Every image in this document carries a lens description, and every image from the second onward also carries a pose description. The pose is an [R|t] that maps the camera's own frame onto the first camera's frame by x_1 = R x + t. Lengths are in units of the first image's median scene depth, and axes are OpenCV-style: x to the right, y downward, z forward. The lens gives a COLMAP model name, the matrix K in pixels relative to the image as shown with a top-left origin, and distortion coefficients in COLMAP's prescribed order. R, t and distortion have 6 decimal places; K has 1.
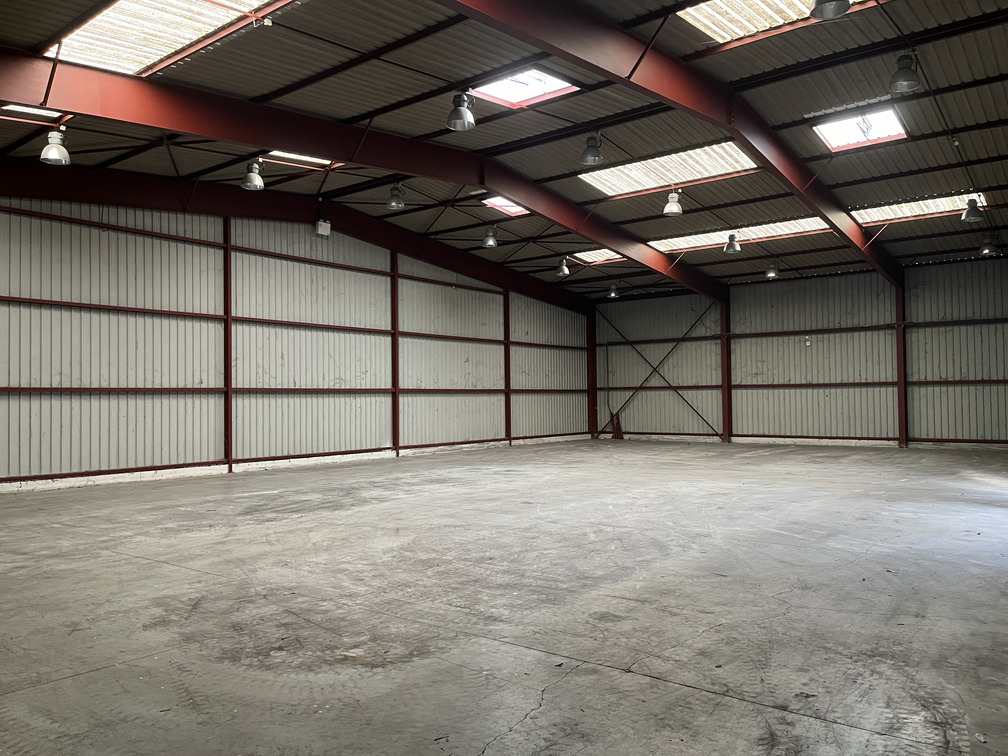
lens RADIAL K [[760.9, 0, 504.0], [0, 760.9, 378.0], [0, 0, 1]] dist [-0.000242, -0.000246]
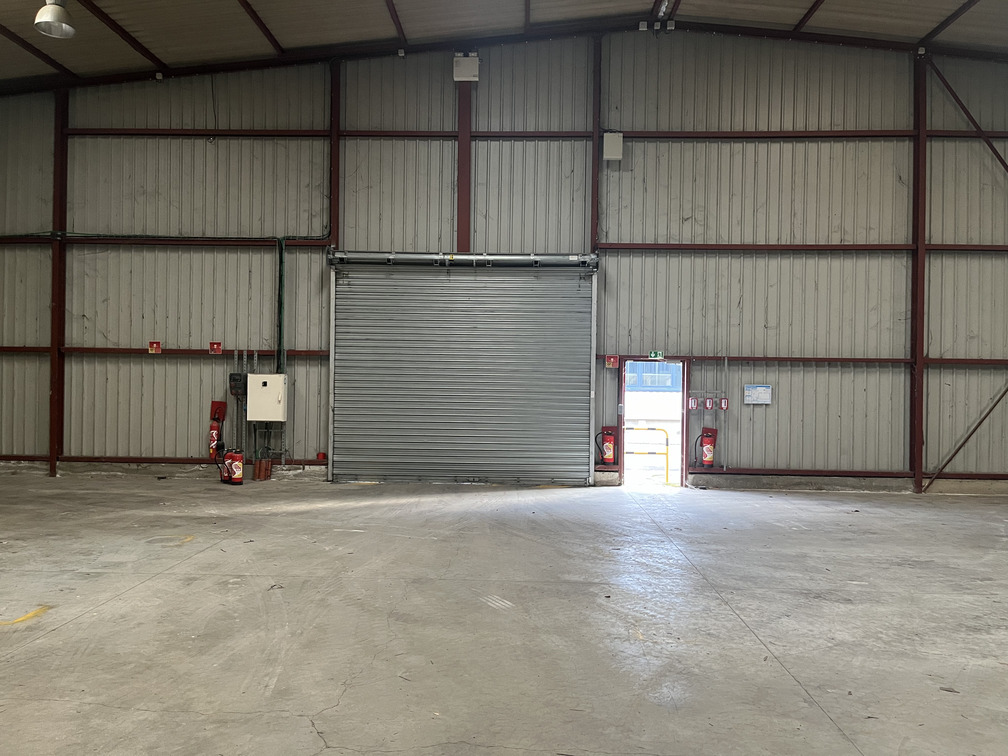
lens RADIAL K [[1054.2, 0, 504.0], [0, 1054.2, 378.0], [0, 0, 1]] dist [0.007949, 0.002578]
pose [[0.586892, 0.023976, -0.809310, 0.541970], [0.000190, 0.999557, 0.029751, 0.011338], [0.809665, -0.017615, 0.586628, 0.697720]]
